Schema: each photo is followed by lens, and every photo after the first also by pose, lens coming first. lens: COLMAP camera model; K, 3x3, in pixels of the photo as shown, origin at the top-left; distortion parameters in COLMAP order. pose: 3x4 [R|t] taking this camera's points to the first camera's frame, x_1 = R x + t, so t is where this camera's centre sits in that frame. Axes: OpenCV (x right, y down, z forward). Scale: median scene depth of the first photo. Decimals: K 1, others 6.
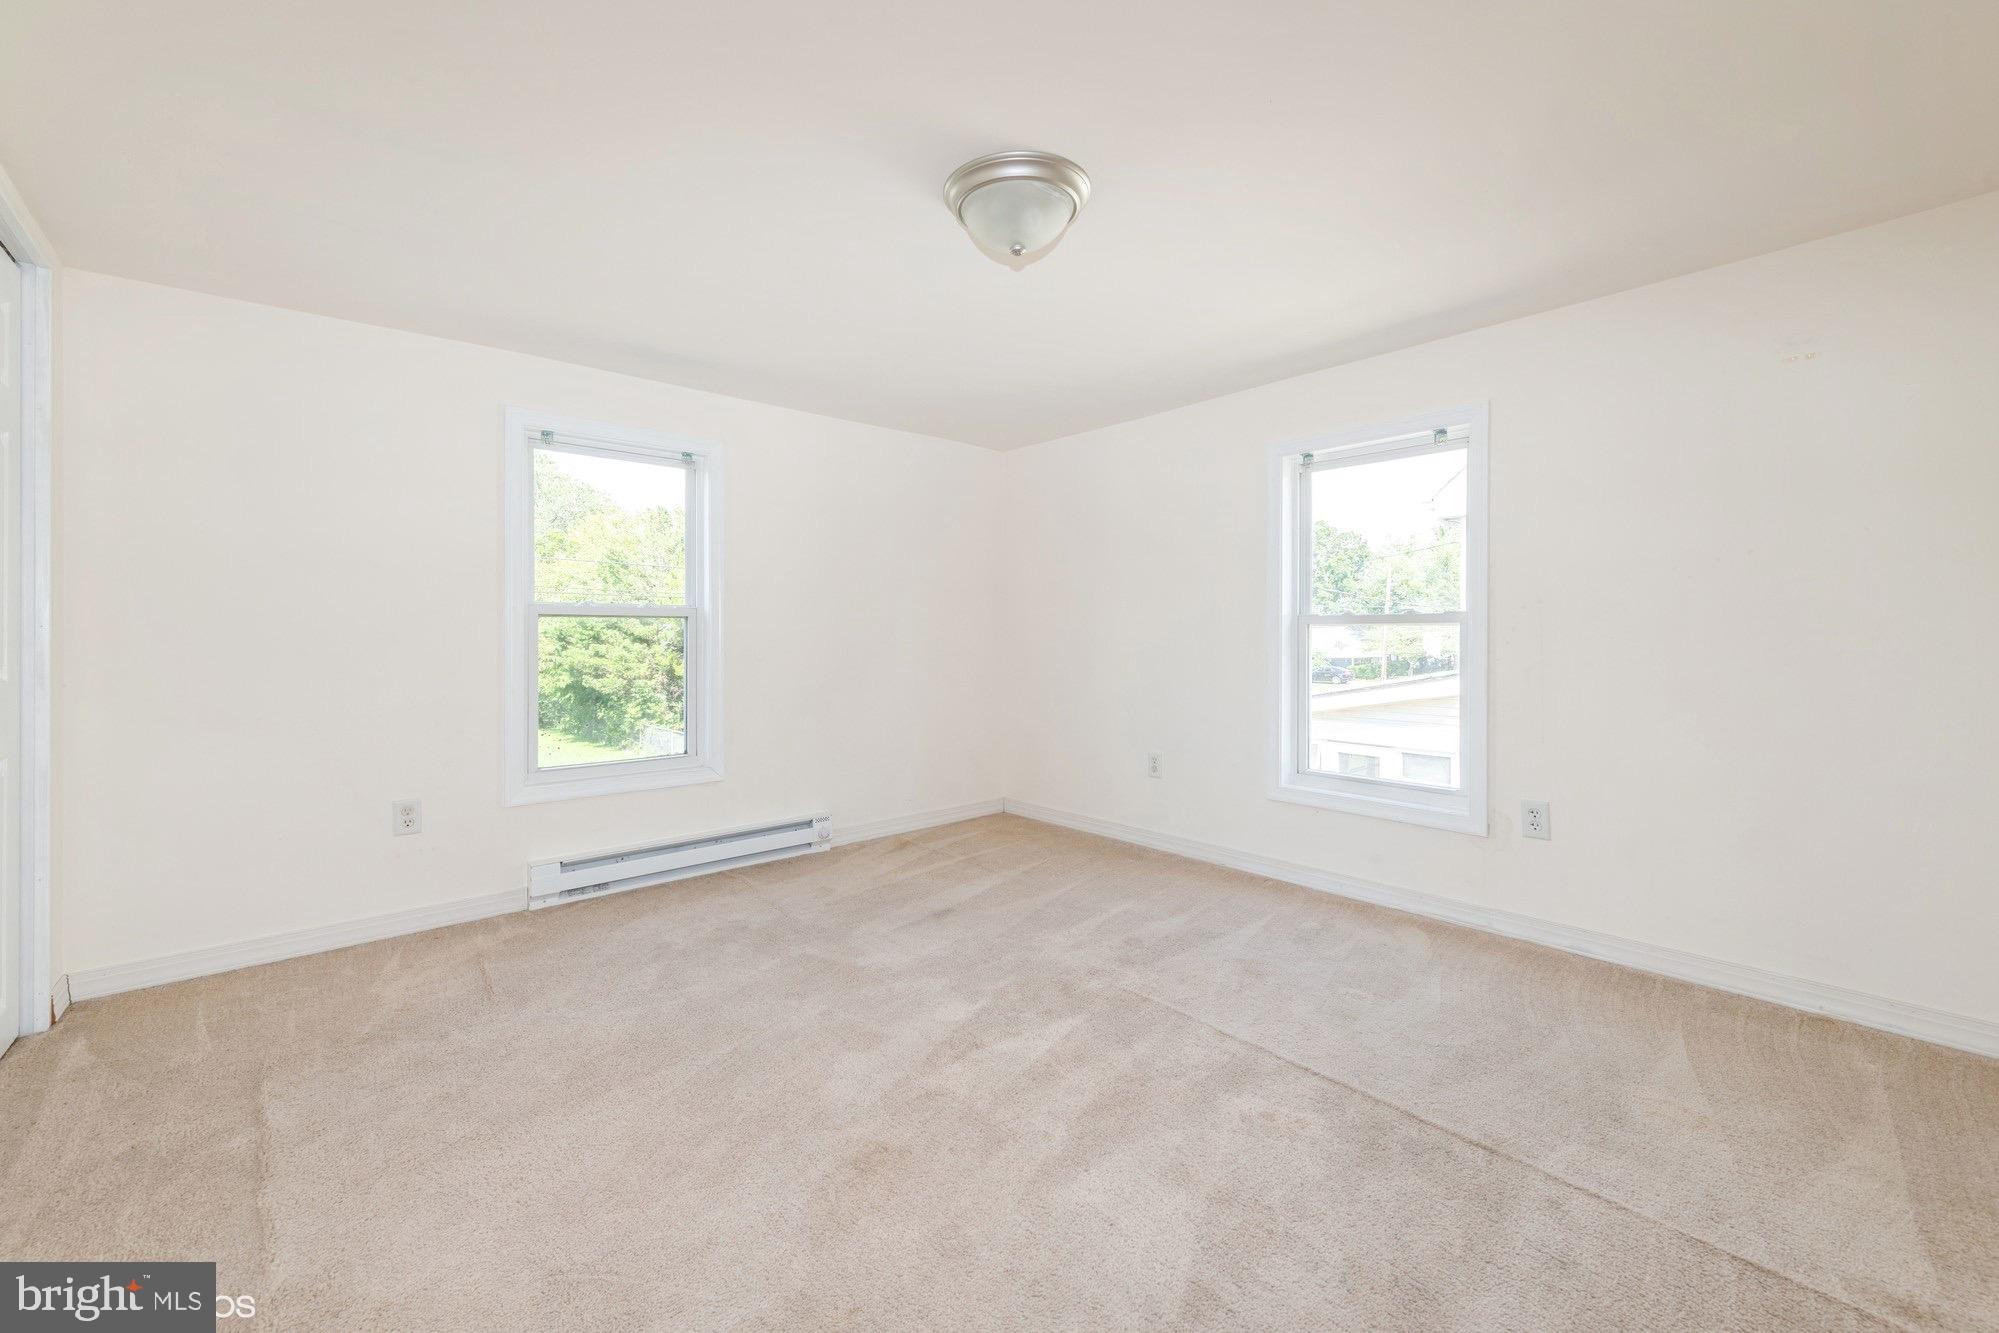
lens RADIAL K [[790.2, 0, 999.5], [0, 790.2, 666.5], [0, 0, 1]] dist [0.006660, -0.004496]
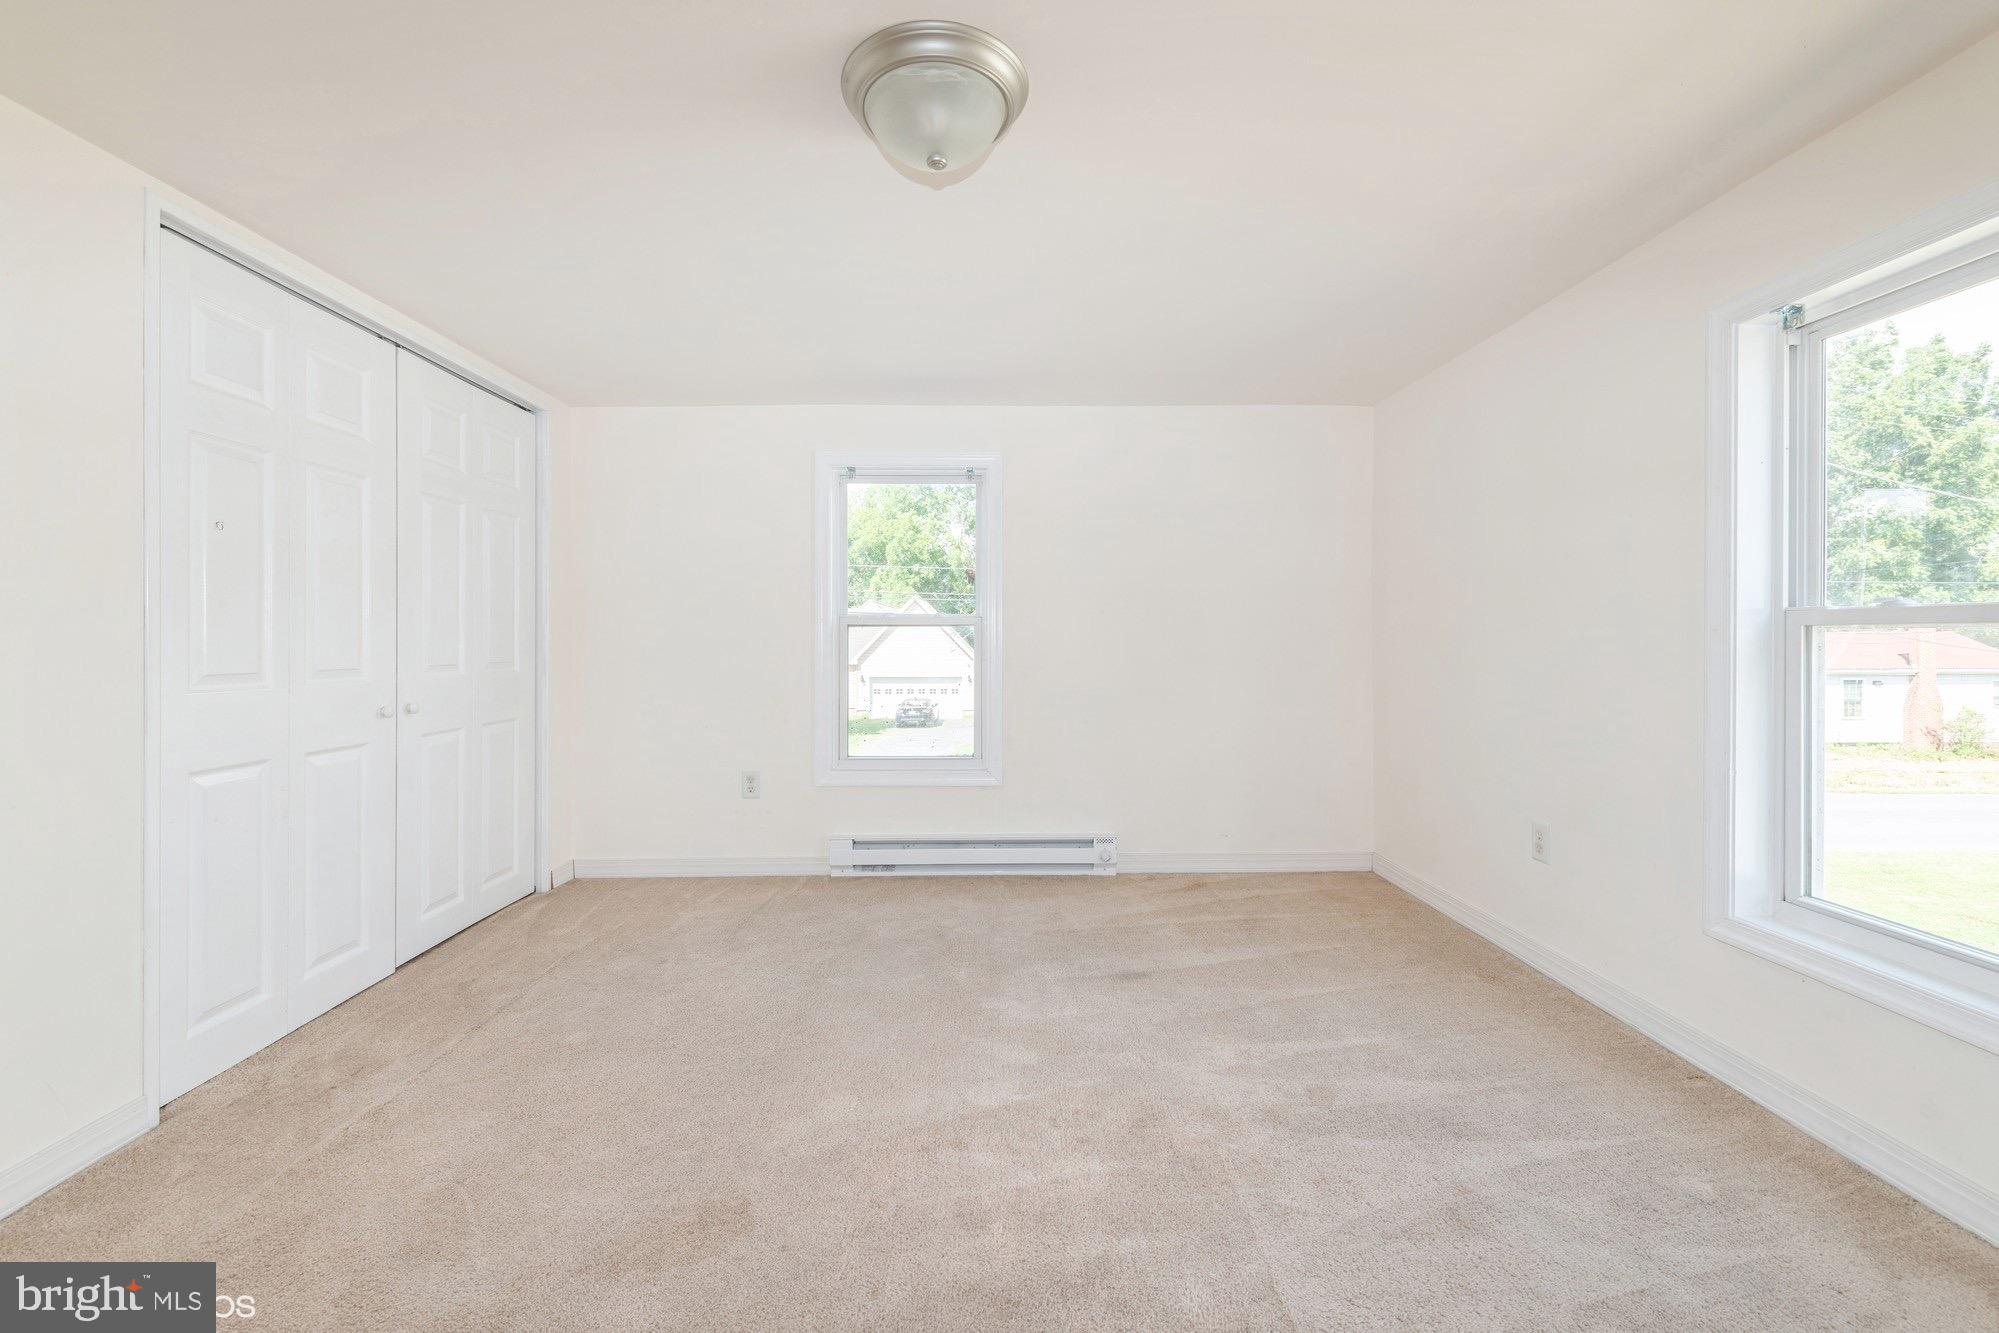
lens RADIAL K [[790.2, 0, 999.5], [0, 790.2, 666.5], [0, 0, 1]] dist [0.006660, -0.004496]
pose [[0.760537, 0.022801, -0.648894, 0.344387], [-0.026715, 0.999636, 0.003814, -0.014747], [0.648745, 0.014434, 0.760869, 0.256201]]
